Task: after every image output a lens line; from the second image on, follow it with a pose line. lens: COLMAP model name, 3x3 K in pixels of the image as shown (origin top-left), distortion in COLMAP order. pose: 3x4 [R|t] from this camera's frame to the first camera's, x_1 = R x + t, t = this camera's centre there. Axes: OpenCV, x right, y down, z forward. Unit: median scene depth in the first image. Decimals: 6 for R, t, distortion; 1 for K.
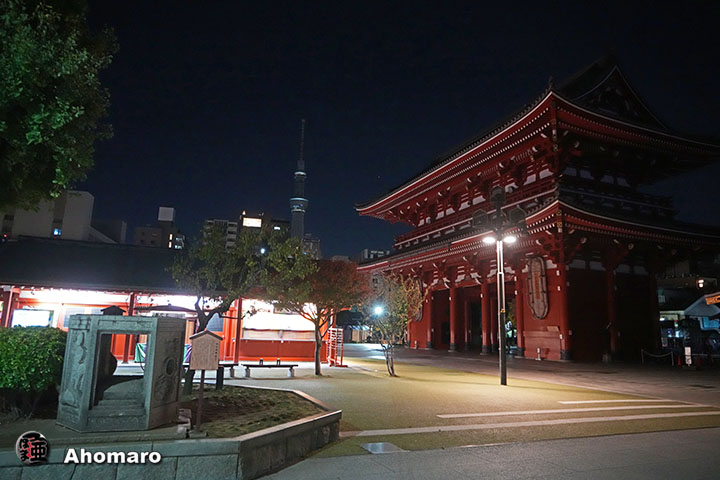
lens RADIAL K [[483.1, 0, 360.0], [0, 483.1, 240.0], [0, 0, 1]] dist [-0.054099, -0.000444]
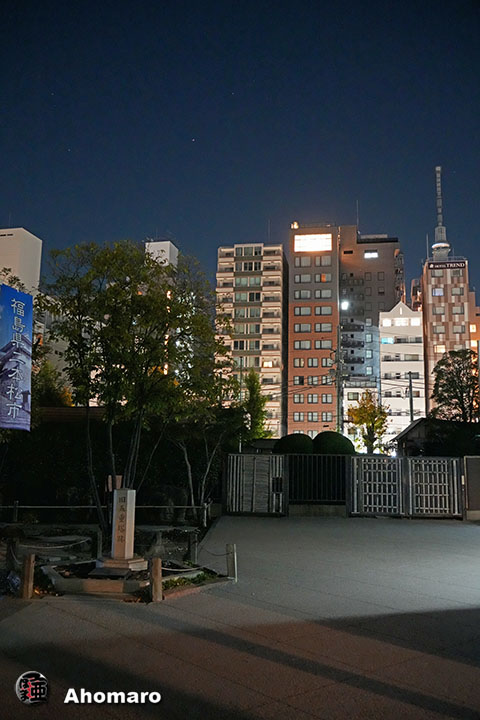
lens RADIAL K [[636.1, 0, 240.0], [0, 636.1, 360.0], [0, 0, 1]] dist [0.004382, 0.001927]
pose [[0.898729, -0.082645, -0.430645, -0.029298], [0.084382, 0.996319, -0.015104, 0.080637], [0.430309, -0.022764, 0.902395, 0.402813]]
